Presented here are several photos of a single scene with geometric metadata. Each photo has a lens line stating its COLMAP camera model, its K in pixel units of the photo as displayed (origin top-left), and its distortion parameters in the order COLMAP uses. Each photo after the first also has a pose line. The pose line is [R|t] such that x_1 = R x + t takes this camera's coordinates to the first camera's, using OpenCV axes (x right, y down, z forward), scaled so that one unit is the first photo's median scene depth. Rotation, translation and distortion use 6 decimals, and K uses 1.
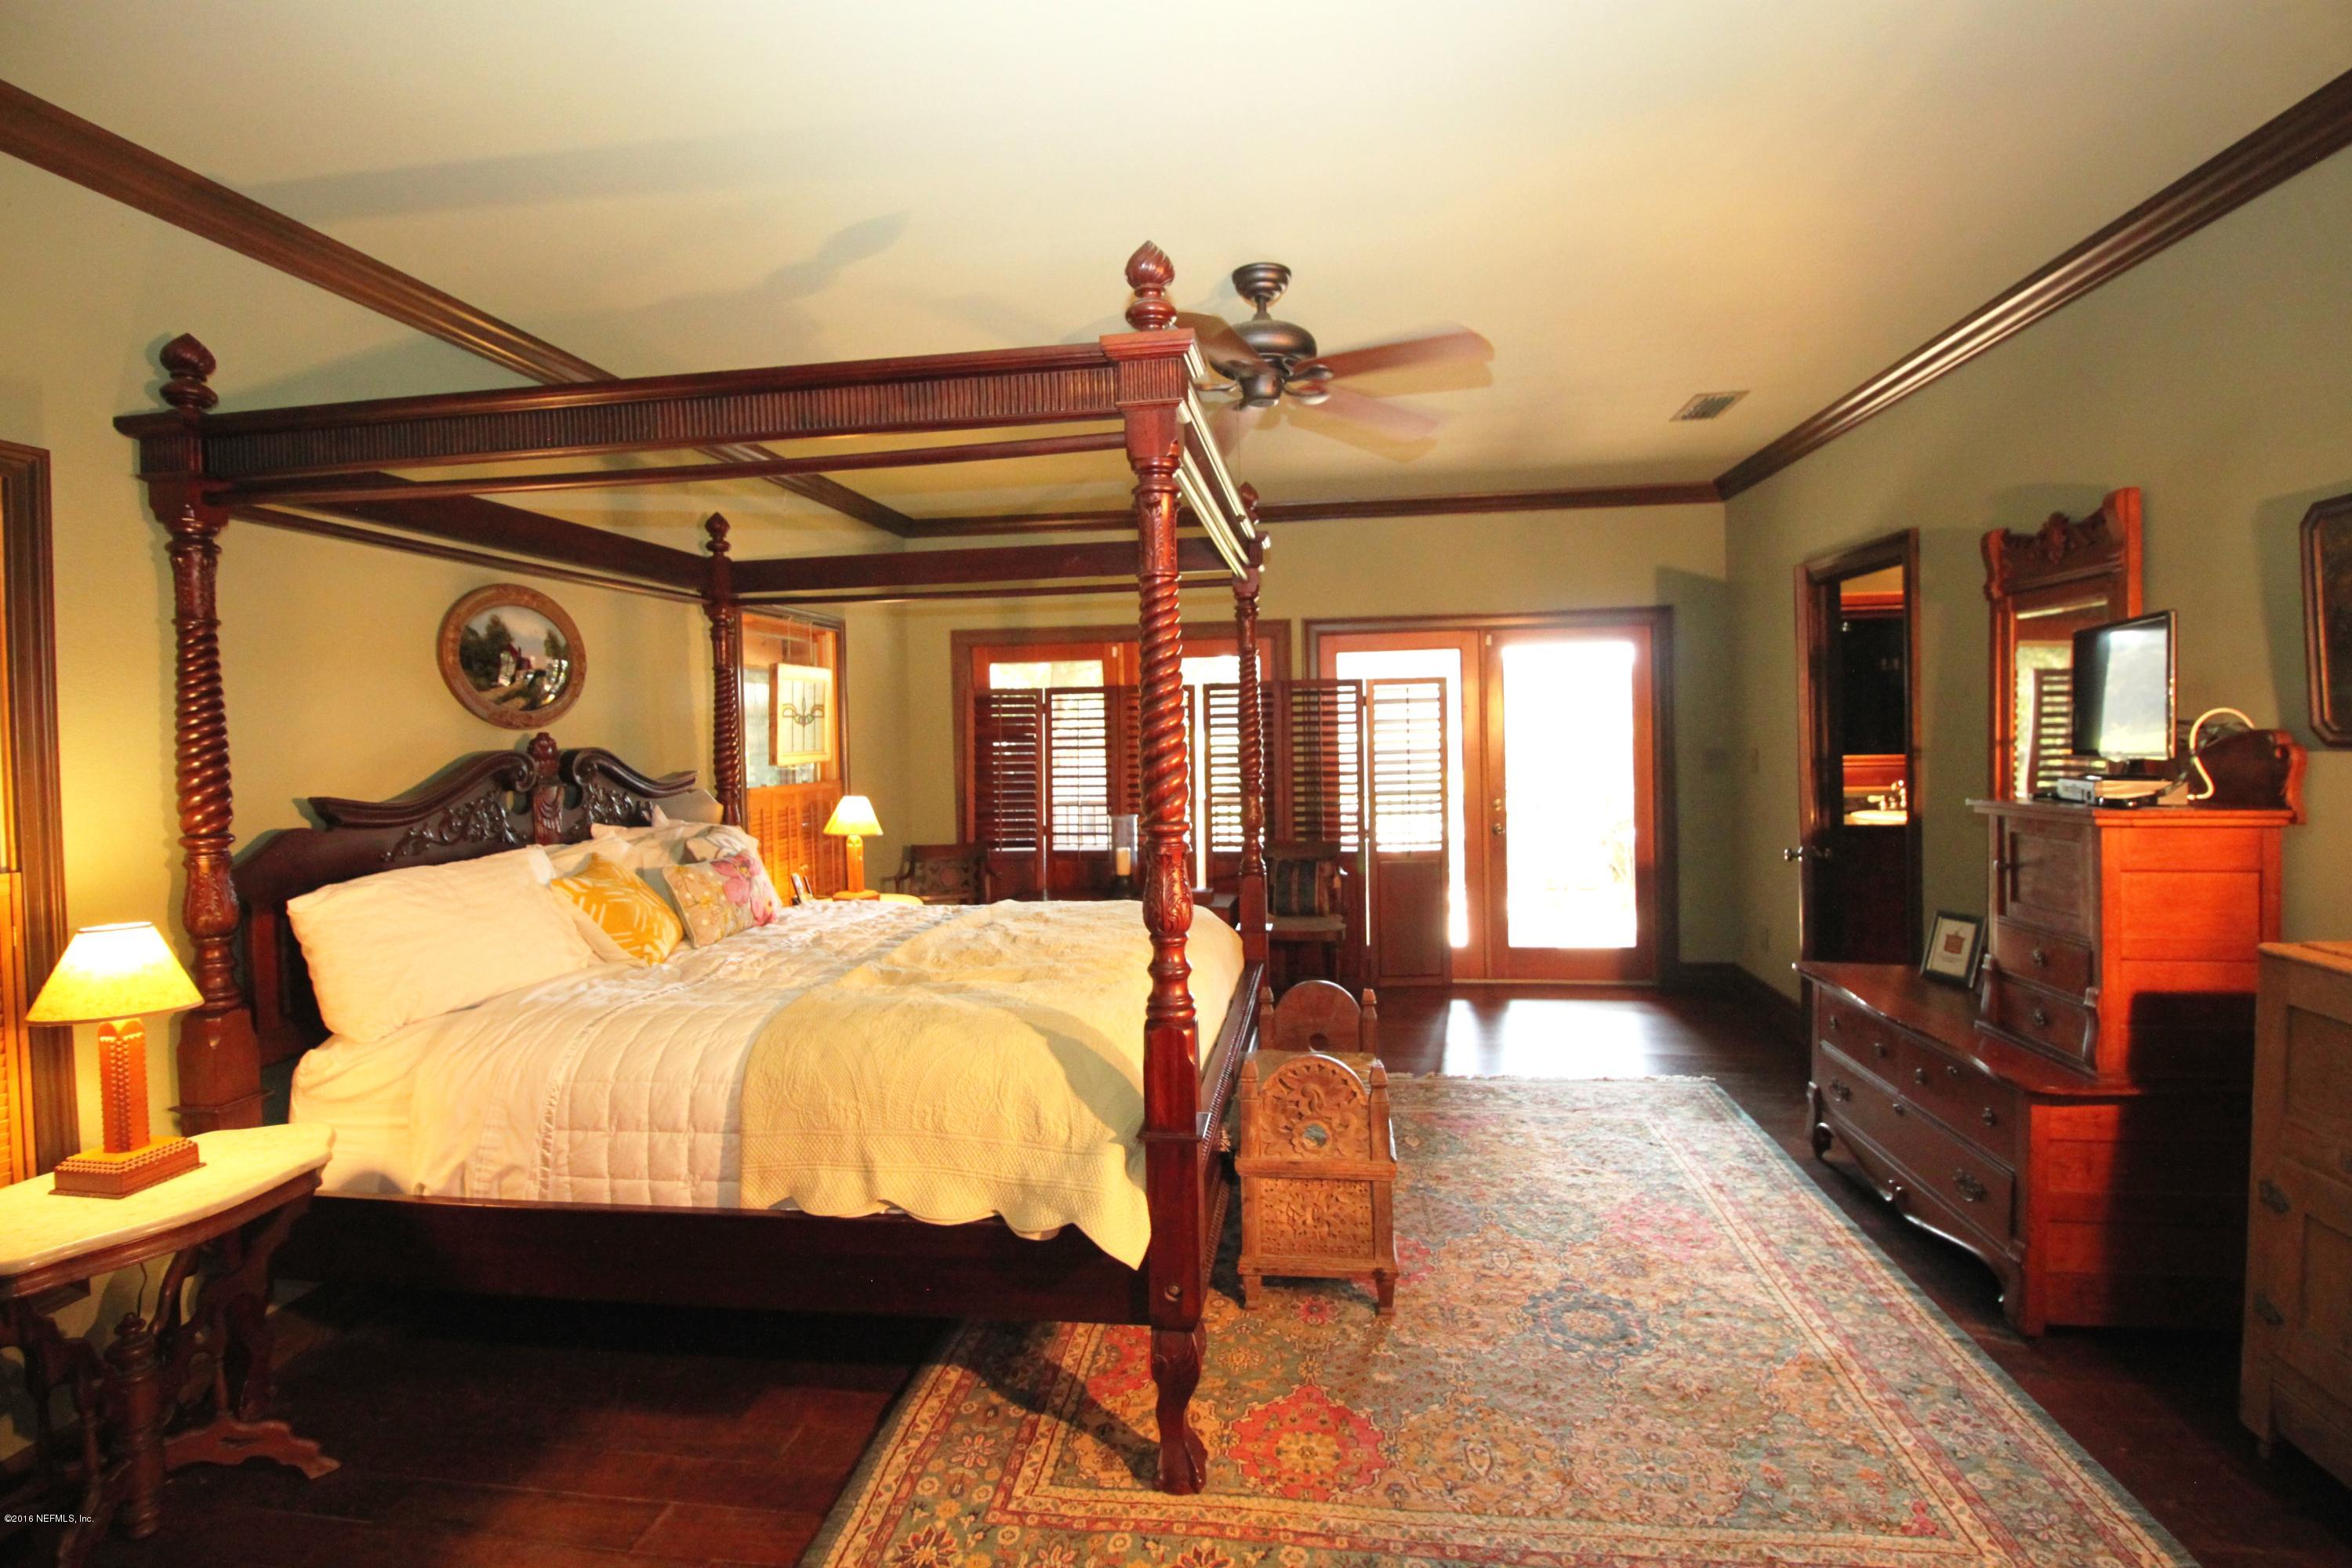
lens RADIAL K [[1089.4, 0, 1178.0], [0, 1089.4, 736.4], [0, 0, 1]] dist [-0.007243, -0.008152]
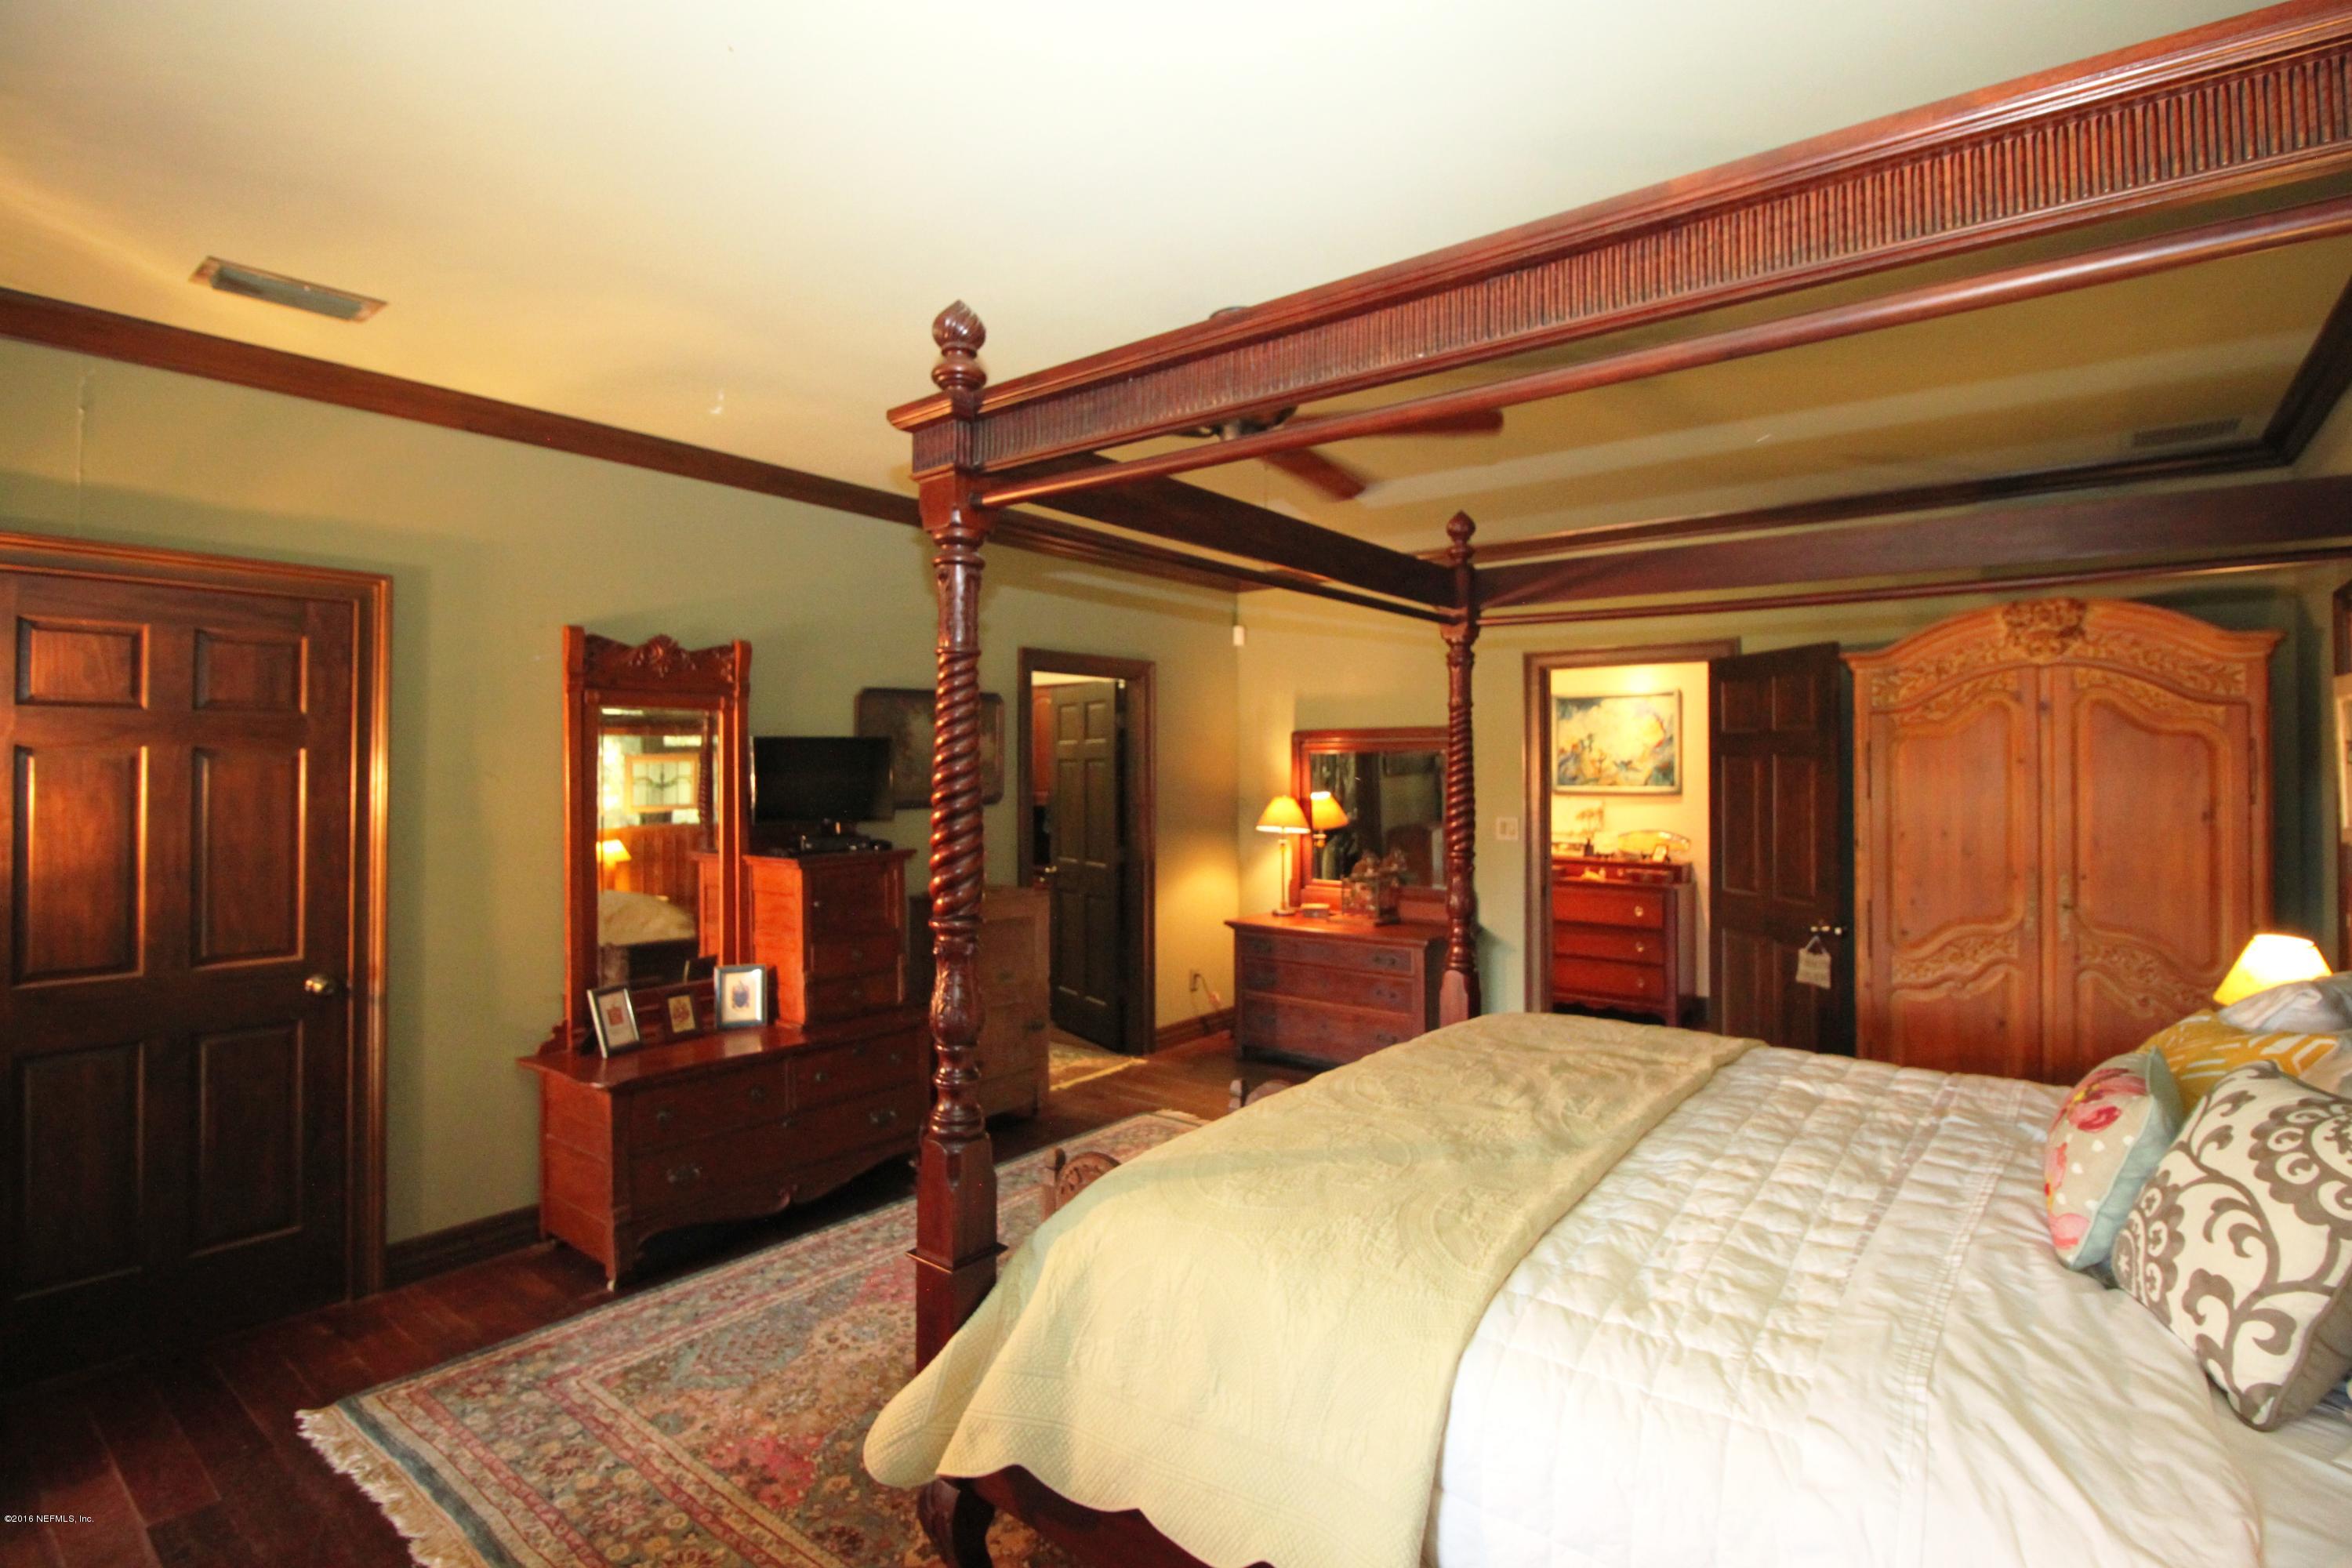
lens RADIAL K [[1089.4, 0, 1178.8], [0, 1089.4, 769.8], [0, 0, 1]] dist [-0.007243, -0.008152]
pose [[-0.857793, 0.026258, 0.513324, -0.289888], [0.027768, 0.999603, -0.004731, -0.027077], [-0.513245, 0.010196, -0.858182, 1.560341]]
